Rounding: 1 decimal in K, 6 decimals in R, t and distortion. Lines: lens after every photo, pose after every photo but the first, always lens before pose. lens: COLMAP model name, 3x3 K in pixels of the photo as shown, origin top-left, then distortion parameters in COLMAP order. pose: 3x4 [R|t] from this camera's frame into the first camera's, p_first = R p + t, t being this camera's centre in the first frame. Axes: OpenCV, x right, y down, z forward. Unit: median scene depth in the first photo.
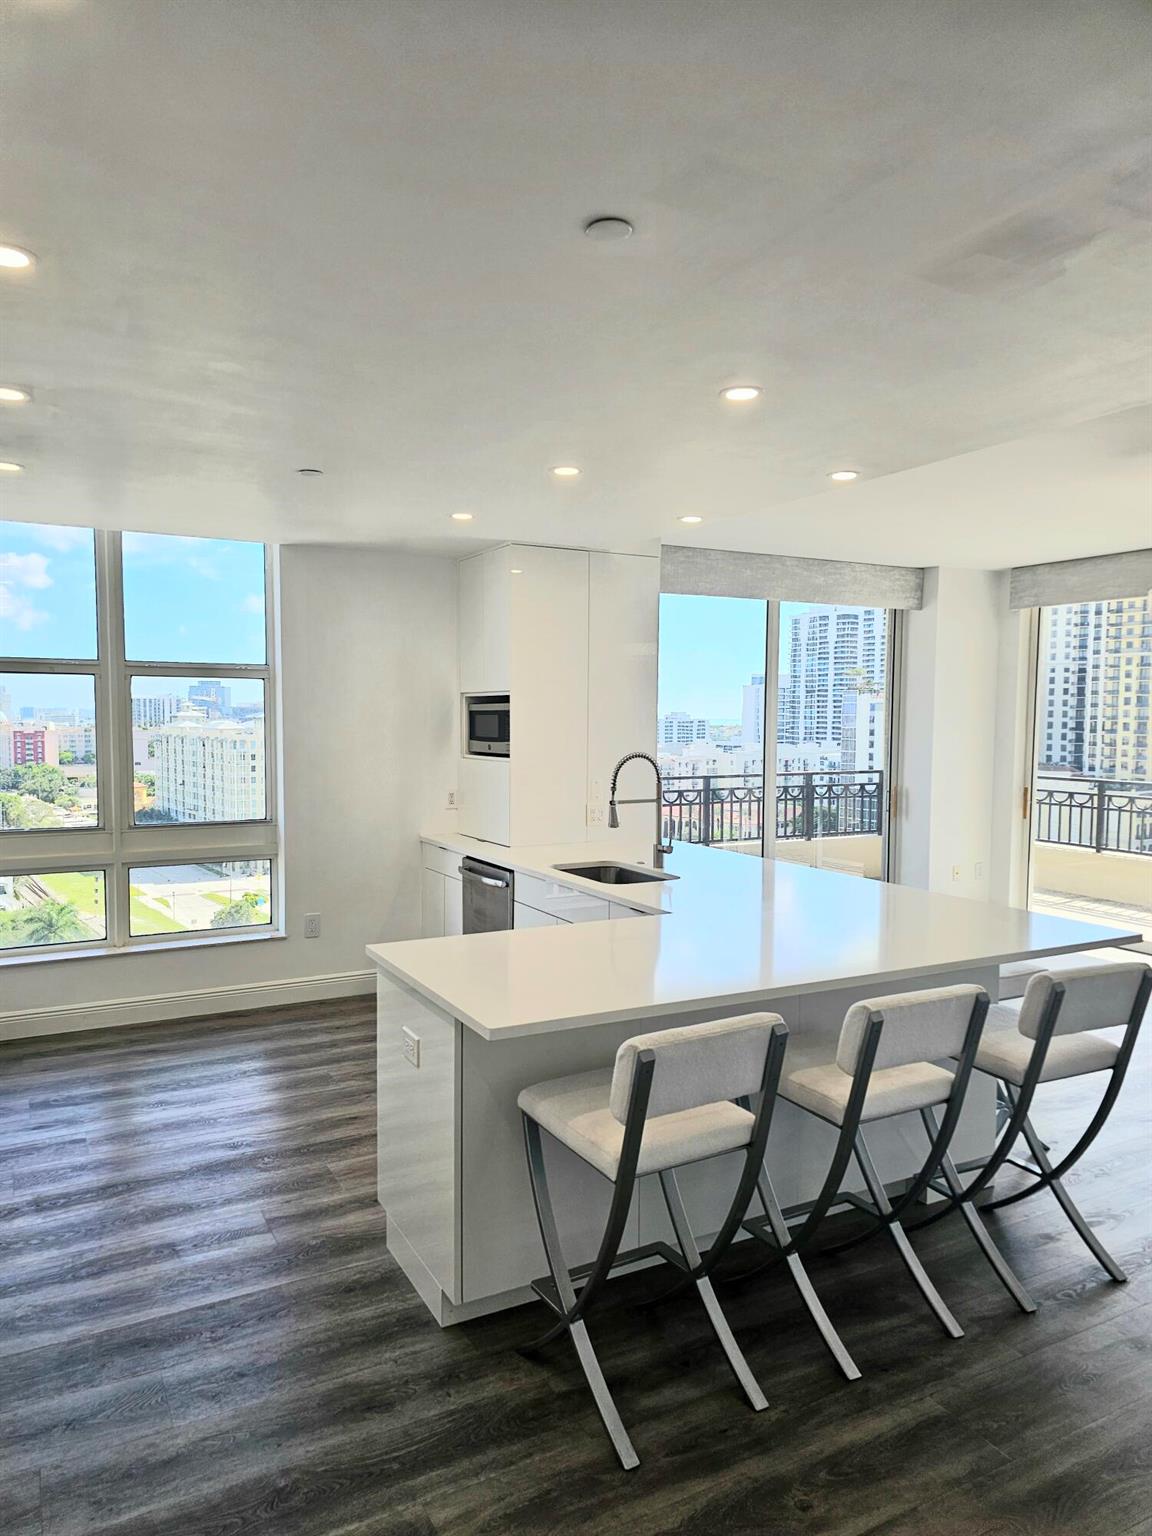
lens RADIAL K [[1033.3, 0, 572.8], [0, 1033.3, 777.4], [0, 0, 1]] dist [0.077347, -0.049160]
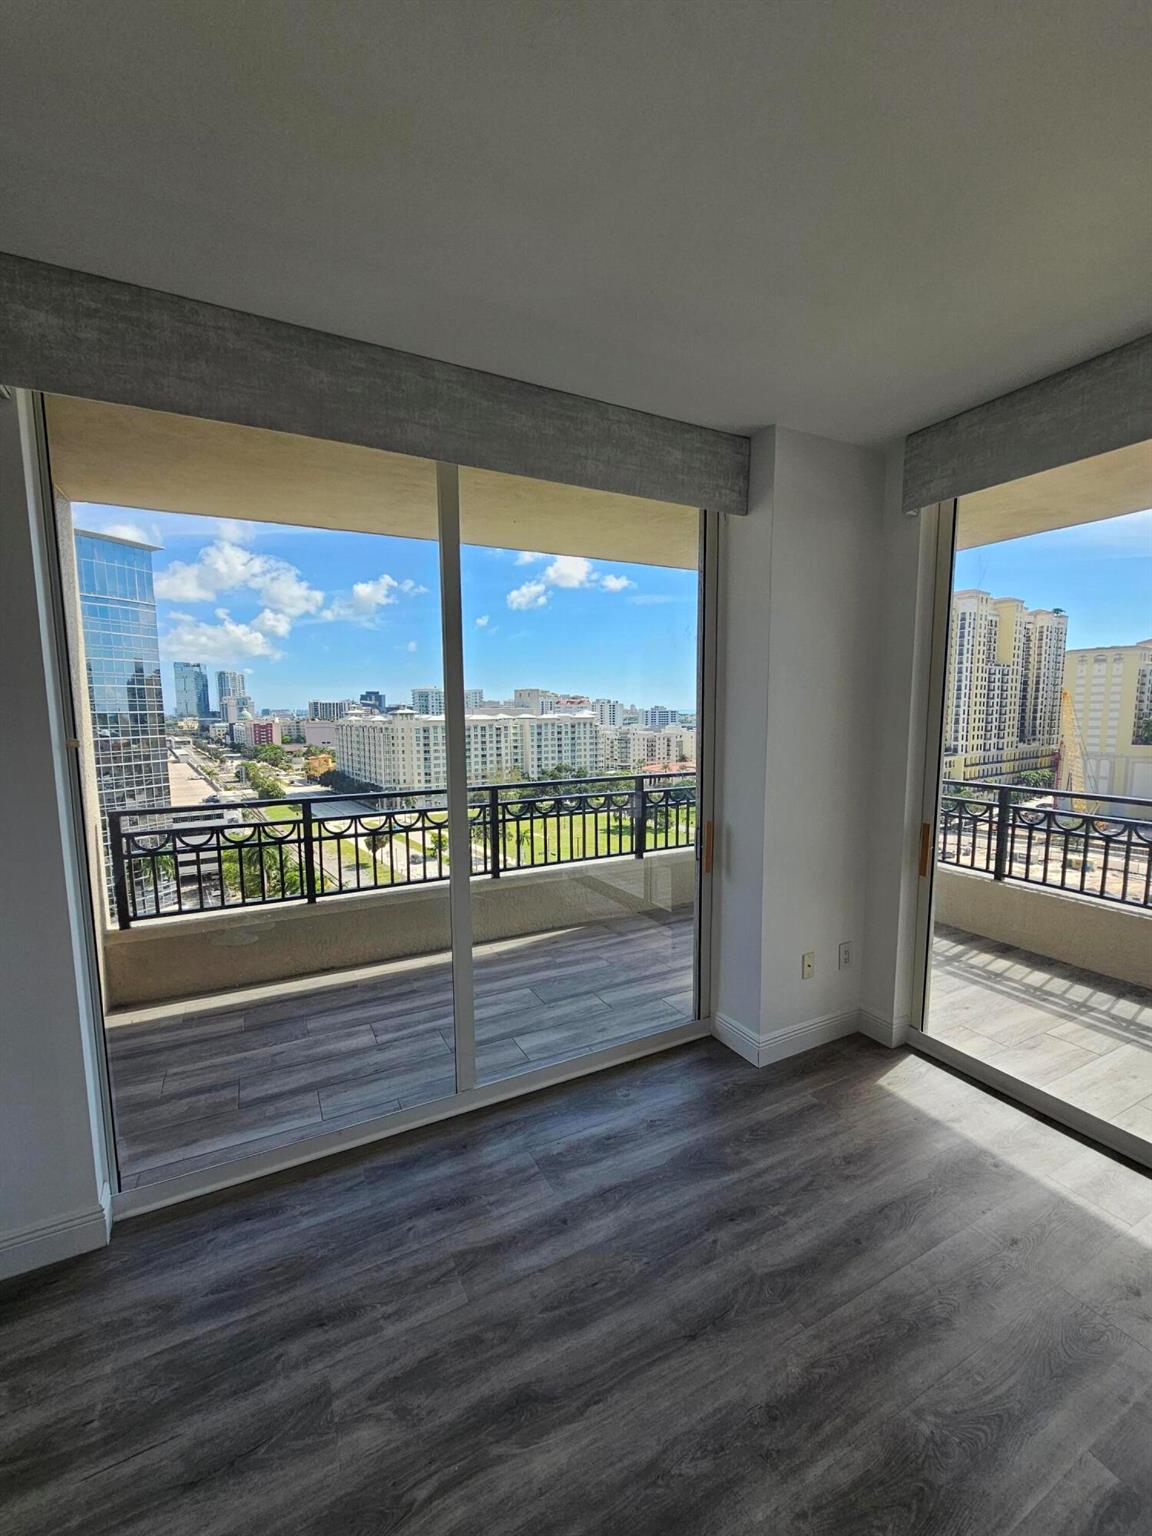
lens RADIAL K [[625.6, 0, 580.5], [0, 625.6, 771.5], [0, 0, 1]] dist [0.001885, 0.000164]
pose [[0.999584, -0.010927, -0.026675, 0.699664], [0.011964, 0.999167, 0.039021, -0.100032], [0.026226, -0.039324, 0.998882, 1.817592]]
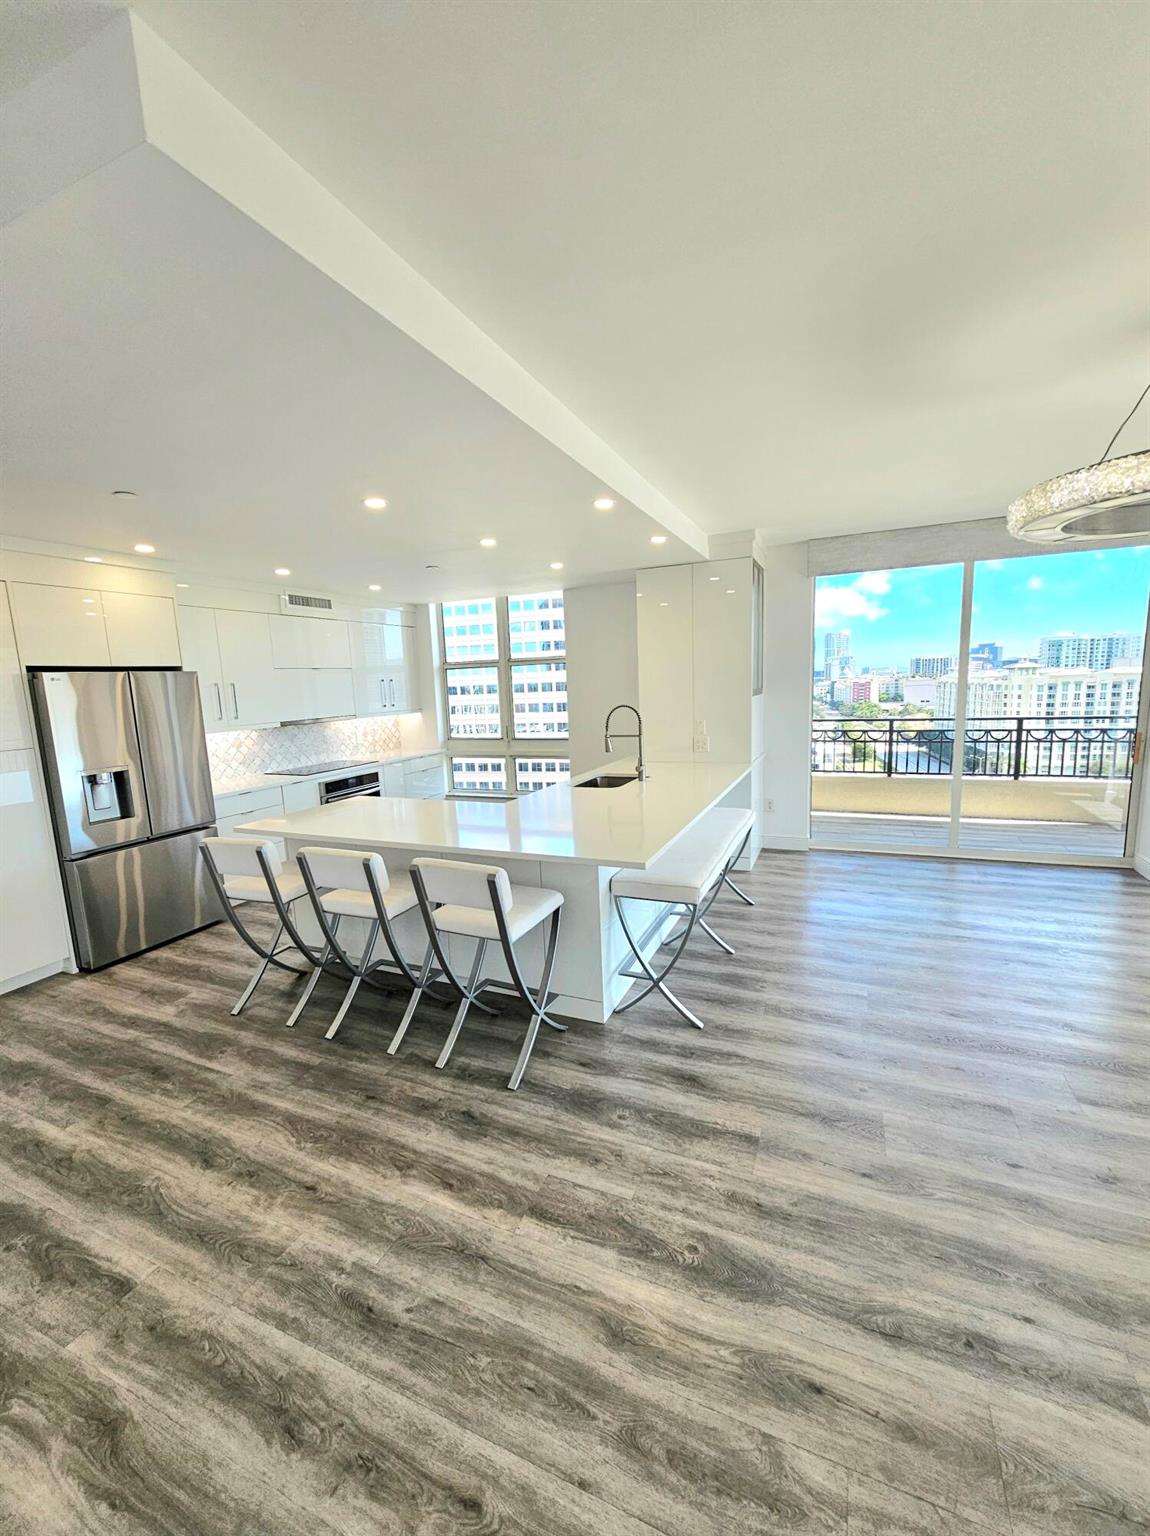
lens RADIAL K [[627.5, 0, 574.8], [0, 627.5, 775.8], [0, 0, 1]] dist [-0.013454, 0.006222]
pose [[0.605562, 0.090385, -0.790649, 1.299132], [-0.006273, 0.994040, 0.108832, -0.032086], [0.795773, -0.060945, 0.602520, 0.630775]]
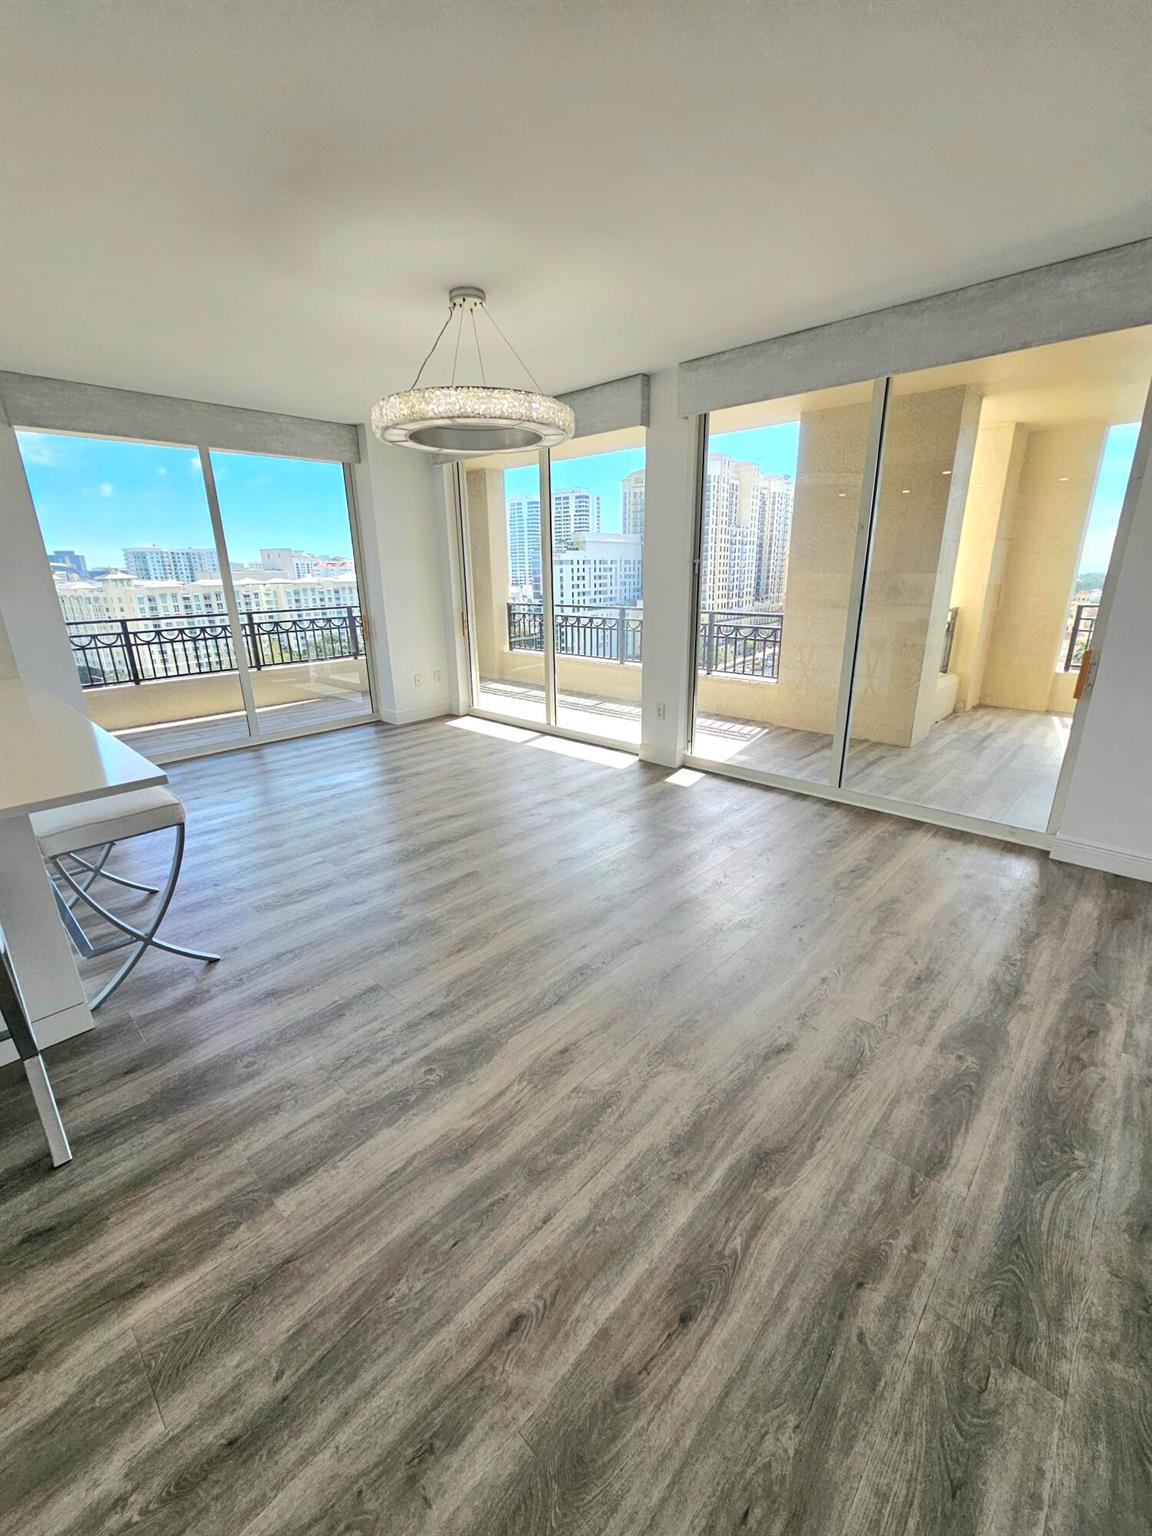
lens RADIAL K [[632.6, 0, 575.3], [0, 632.6, 778.0], [0, 0, 1]] dist [-0.002875, 0.000375]
pose [[0.952765, -0.111972, 0.282313, 0.902232], [0.036298, 0.964874, 0.260193, 0.025203], [-0.301531, -0.237655, 0.923363, 0.459329]]
